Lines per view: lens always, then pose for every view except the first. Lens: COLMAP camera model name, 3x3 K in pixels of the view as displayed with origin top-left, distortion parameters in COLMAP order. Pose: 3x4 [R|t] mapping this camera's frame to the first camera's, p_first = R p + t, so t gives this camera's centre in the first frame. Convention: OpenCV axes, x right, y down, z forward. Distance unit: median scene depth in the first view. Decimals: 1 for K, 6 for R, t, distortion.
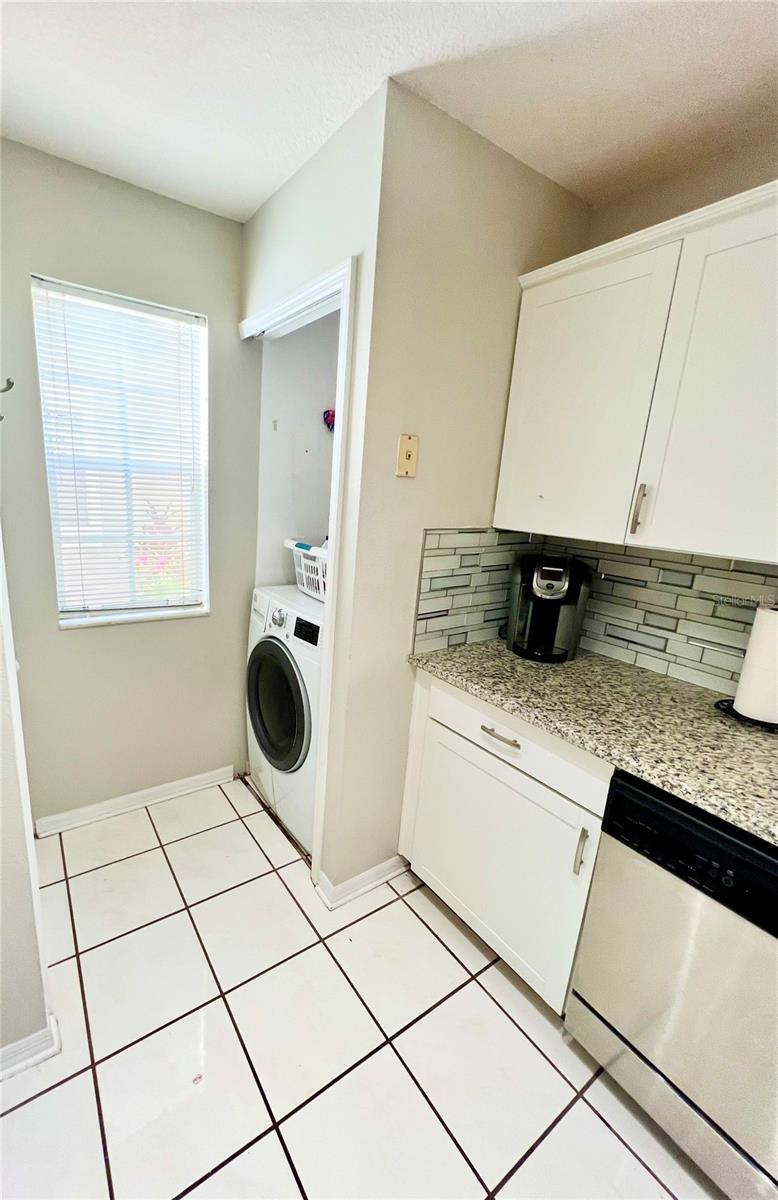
lens RADIAL K [[479.4, 0, 328.6], [0, 479.4, 597.2], [0, 0, 1]] dist [-0.000887, -0.000117]
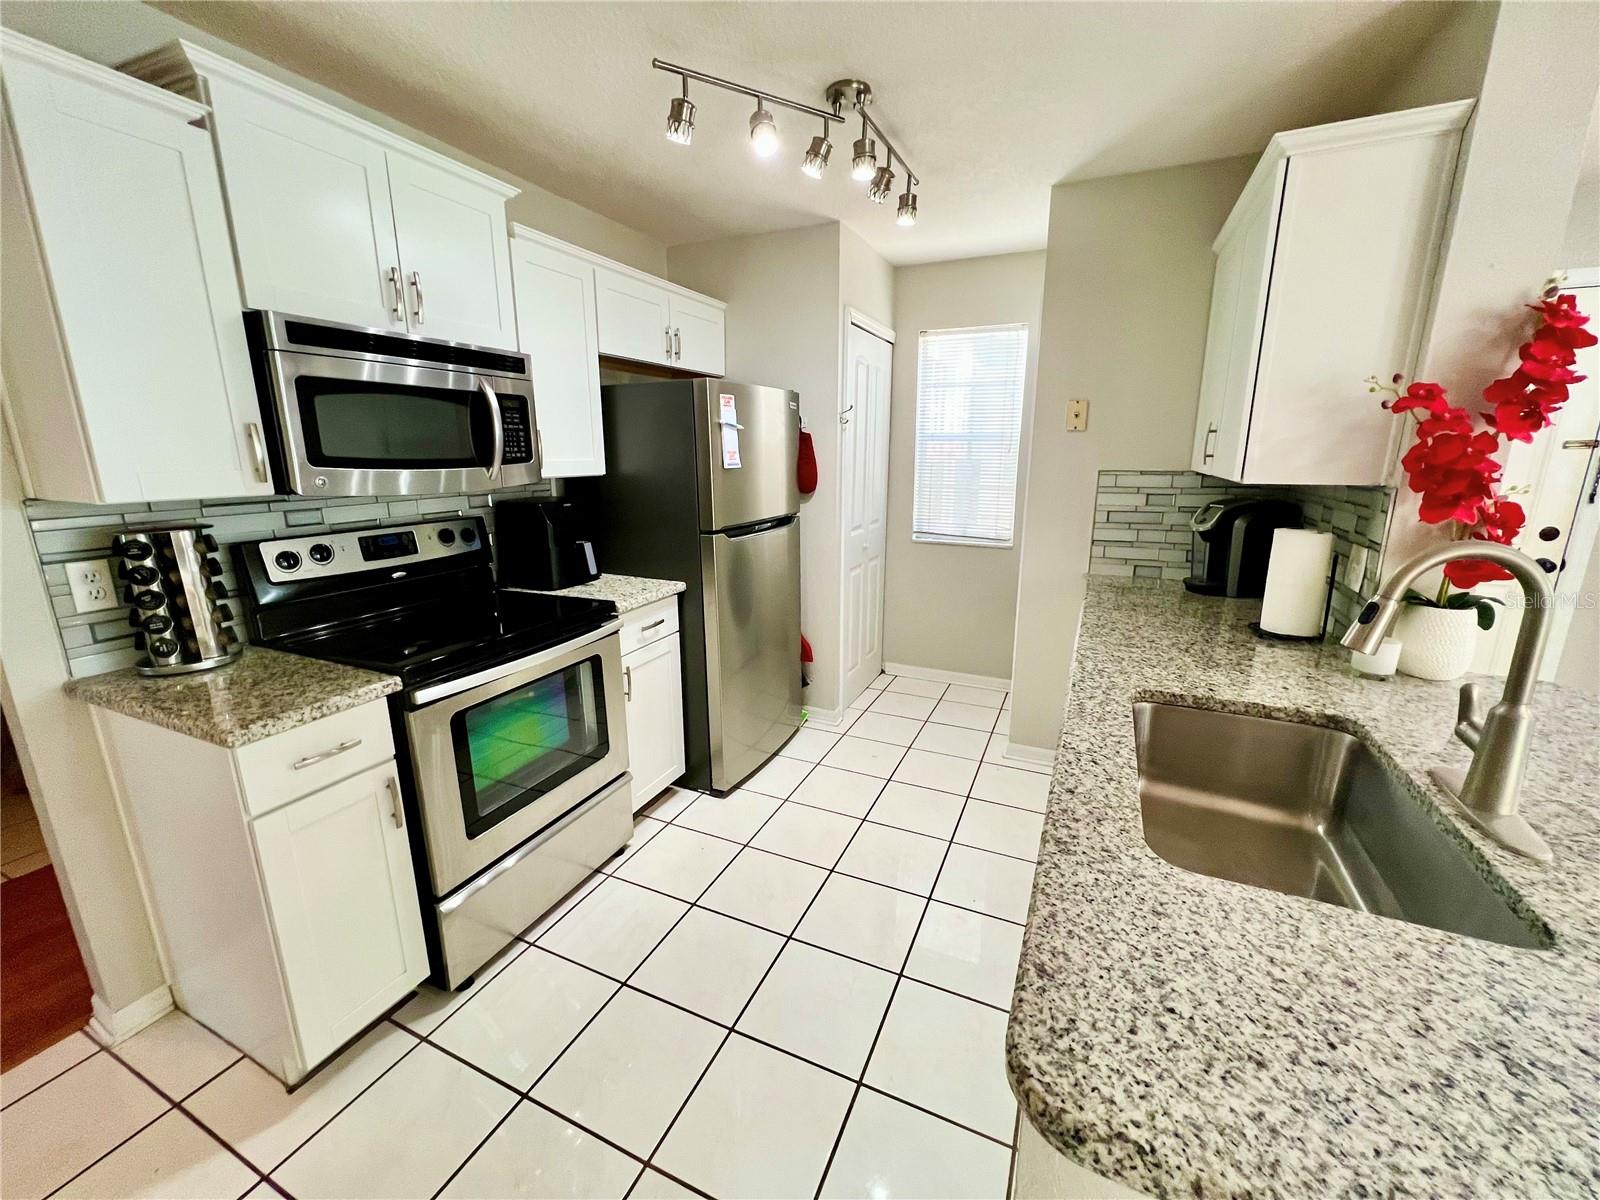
lens RADIAL K [[640.7, 0, 797.7], [0, 640.7, 597.1], [0, 0, 1]] dist [-0.000778, 0.000374]
pose [[0.537413, 0.141162, -0.831421, 1.168372], [-0.165327, 0.984396, 0.060271, 0.206935], [0.826955, 0.105065, 0.552365, -0.534012]]
